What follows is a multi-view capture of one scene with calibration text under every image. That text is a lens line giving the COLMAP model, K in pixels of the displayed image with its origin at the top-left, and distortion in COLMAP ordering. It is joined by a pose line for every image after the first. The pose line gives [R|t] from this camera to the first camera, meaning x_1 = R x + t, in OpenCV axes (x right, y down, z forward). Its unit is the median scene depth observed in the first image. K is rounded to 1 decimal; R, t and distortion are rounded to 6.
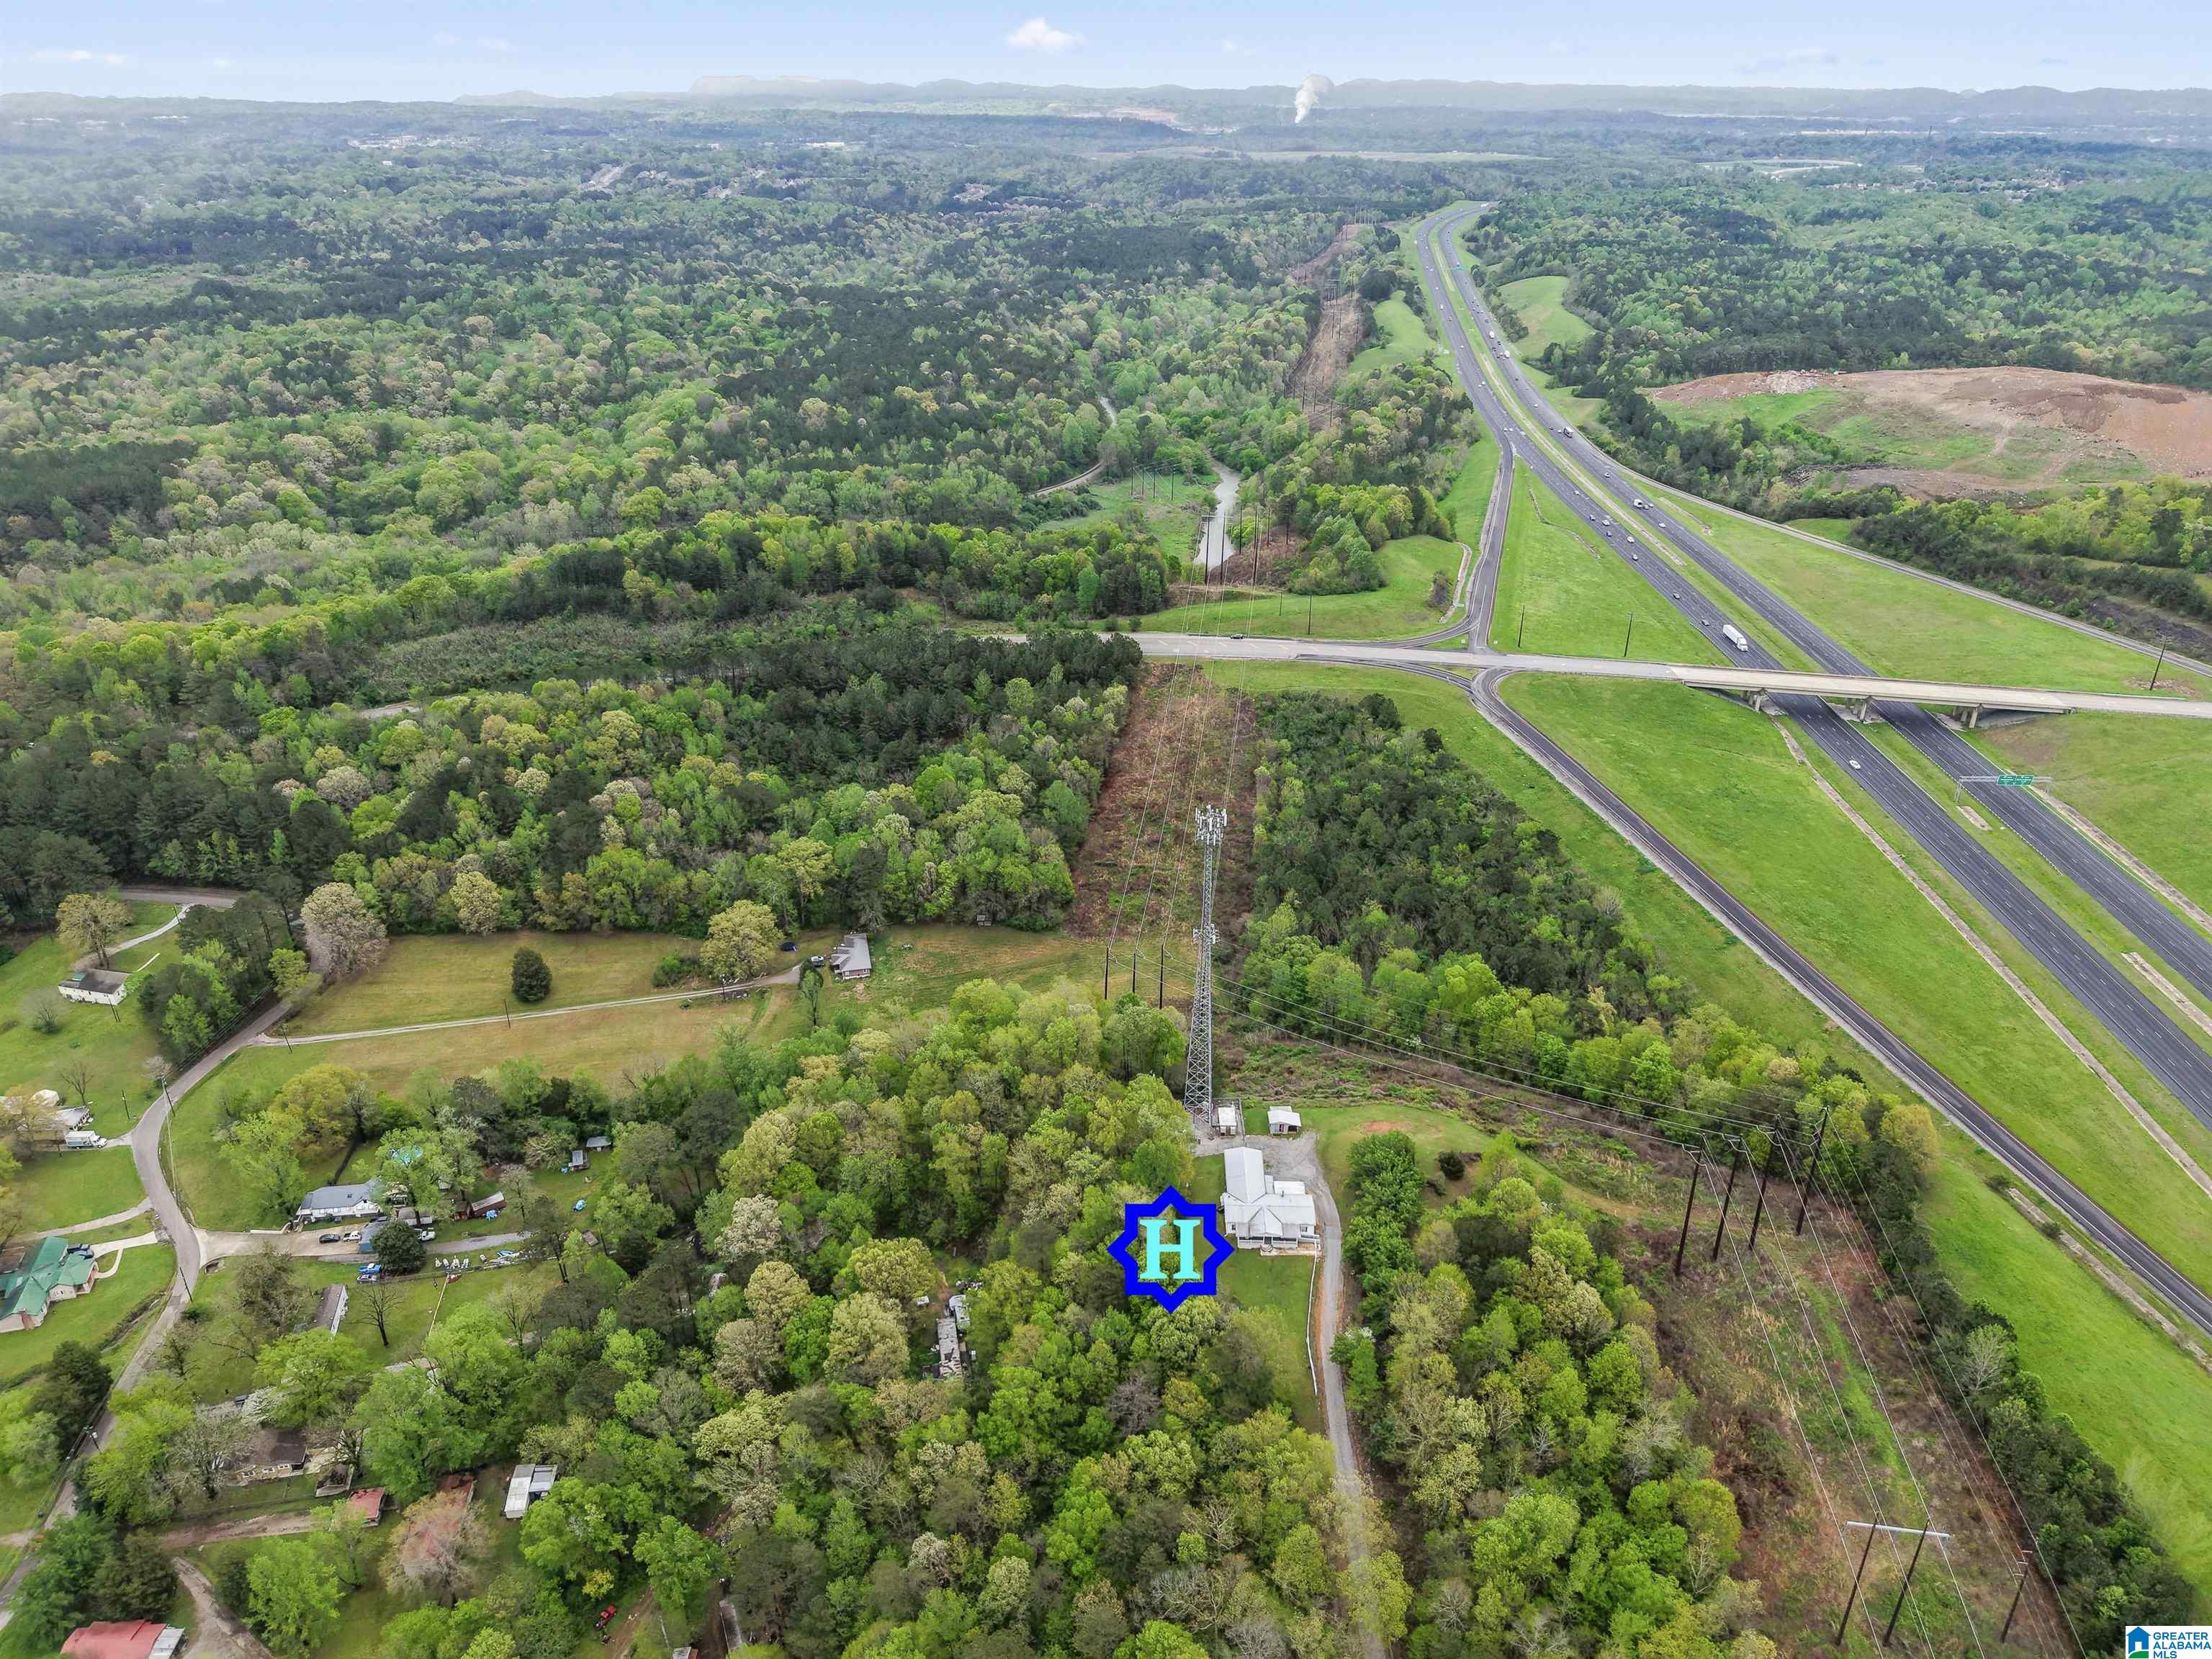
lens RADIAL K [[1510.0, 0, 1106.0], [0, 1510.0, 829.5], [0, 0, 1]] dist [0.056082, -0.082374]
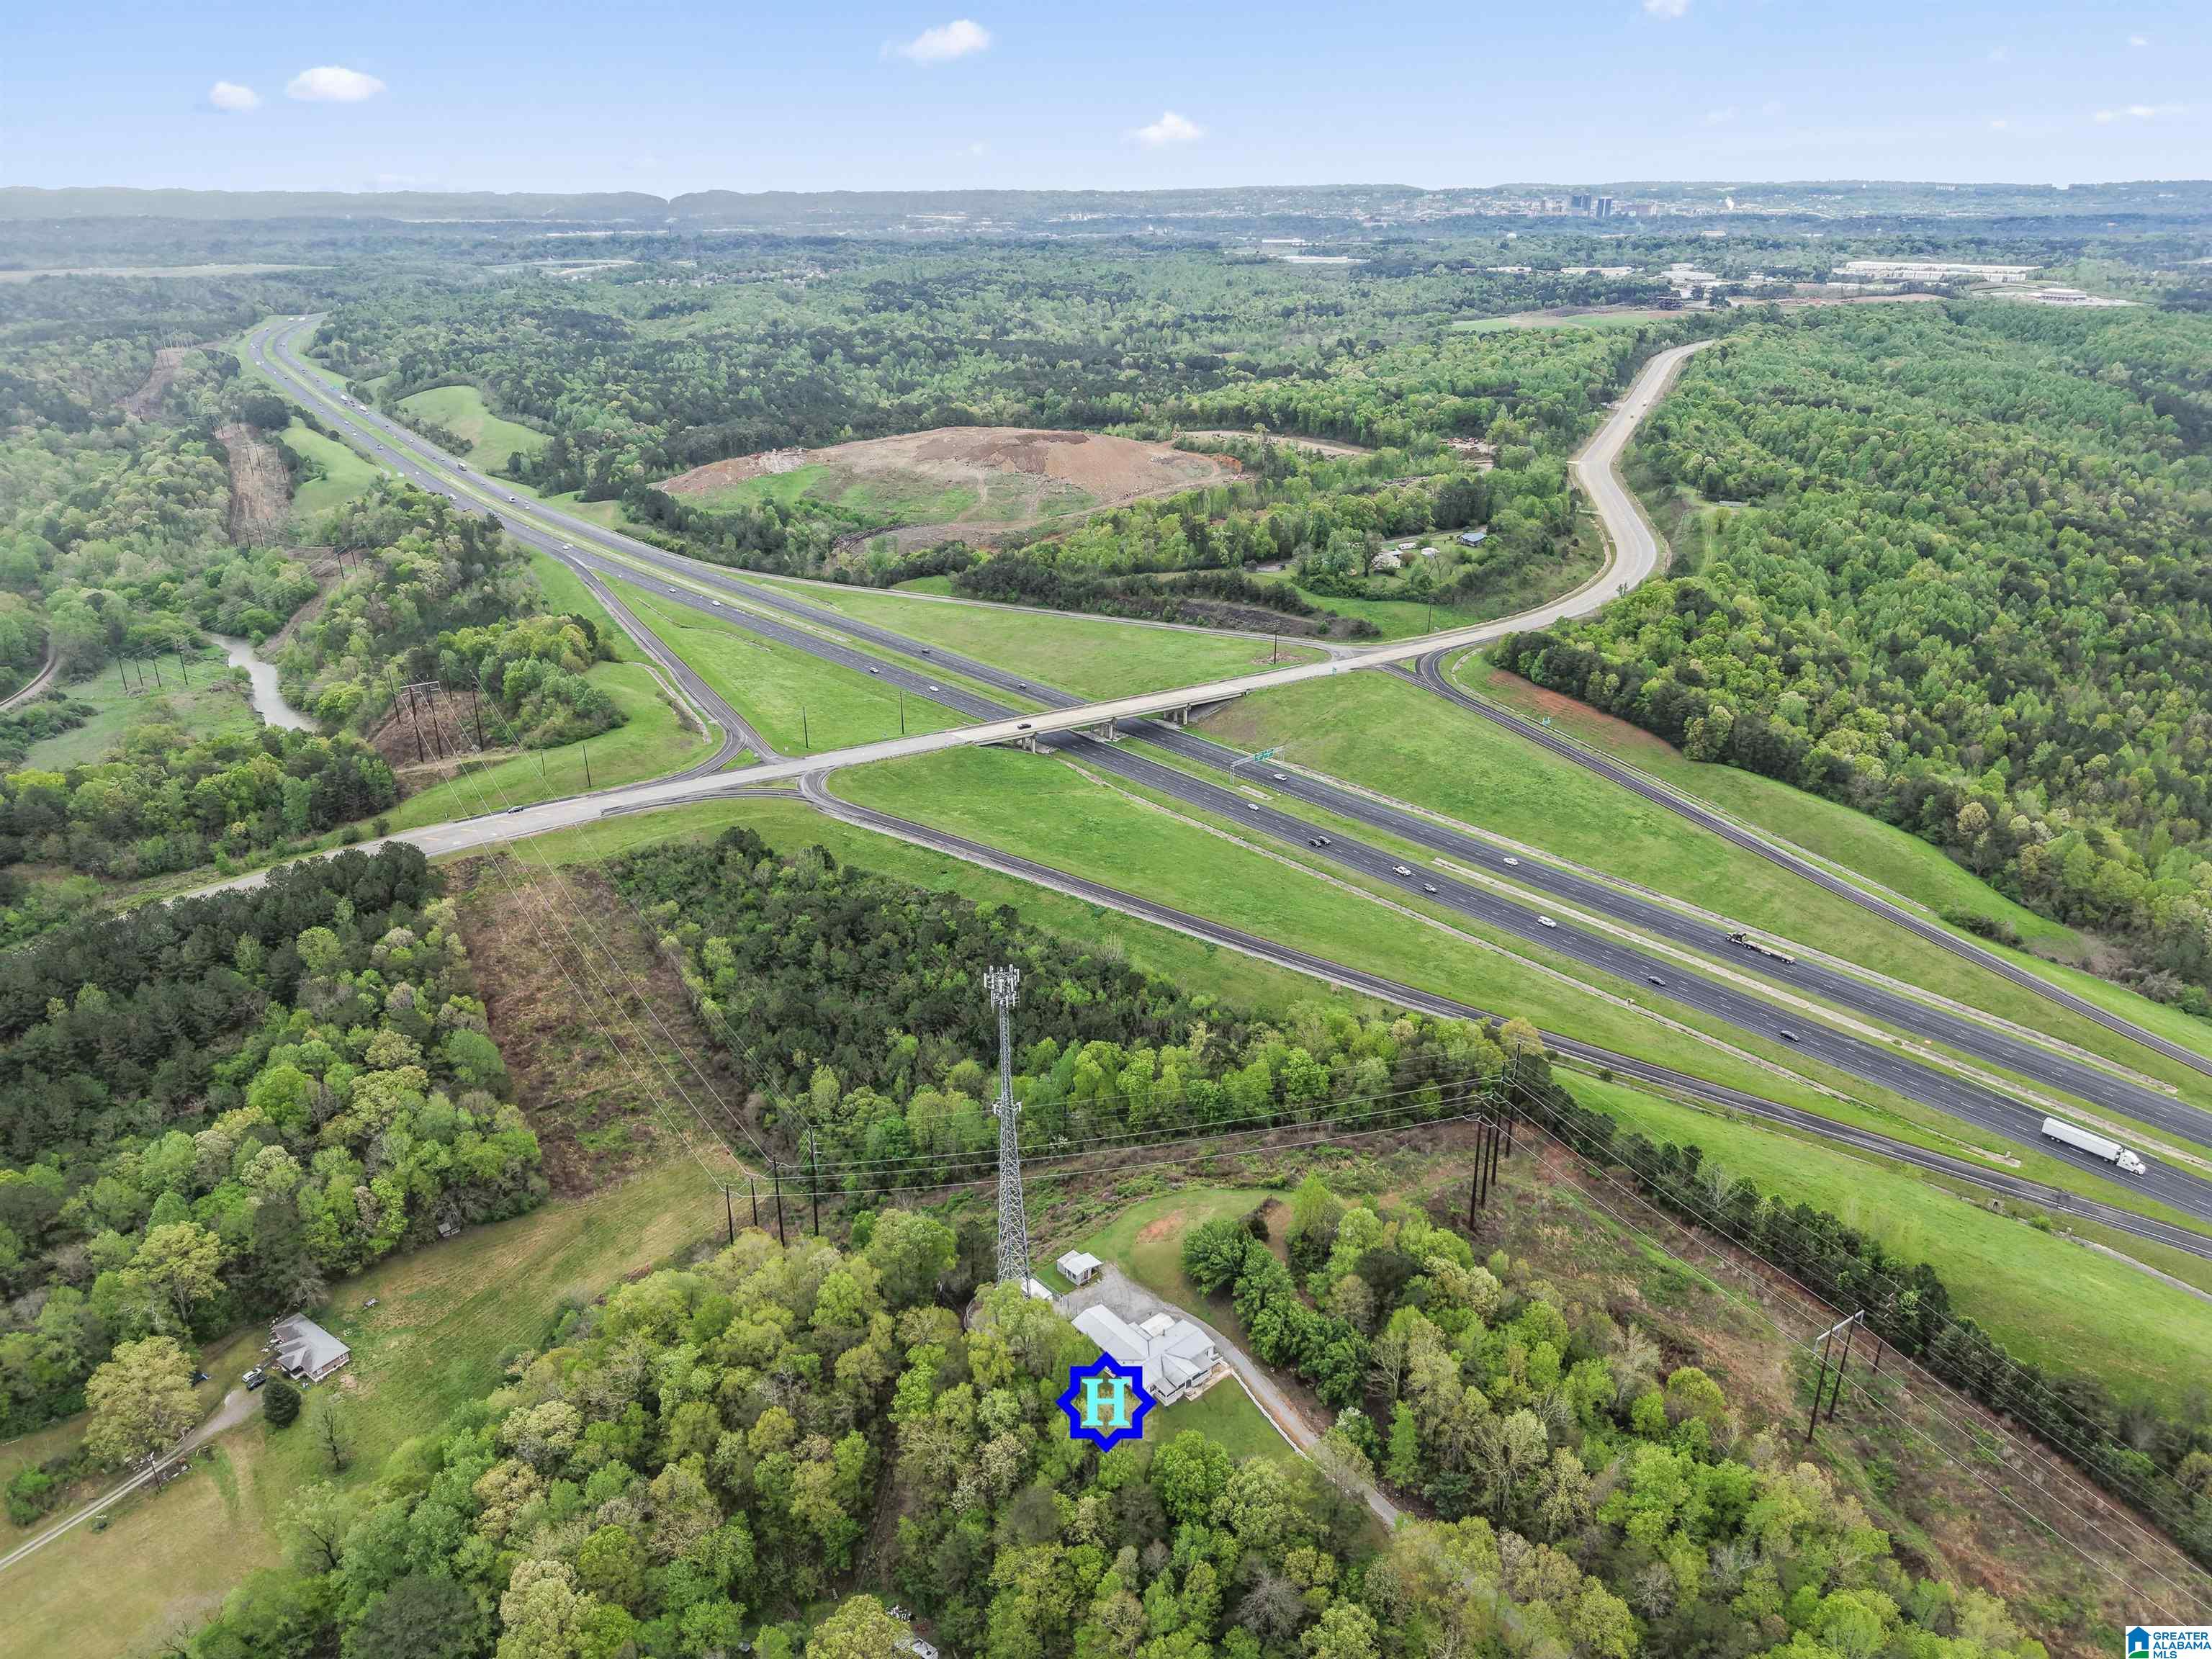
lens RADIAL K [[1510.0, 0, 1106.0], [0, 1510.0, 829.5], [0, 0, 1]] dist [0.056082, -0.082374]
pose [[0.744215, -0.264546, 0.613319, -0.221980], [0.299551, 0.952895, 0.047536, -0.062944], [-0.597004, 0.148343, 0.788404, 0.120754]]
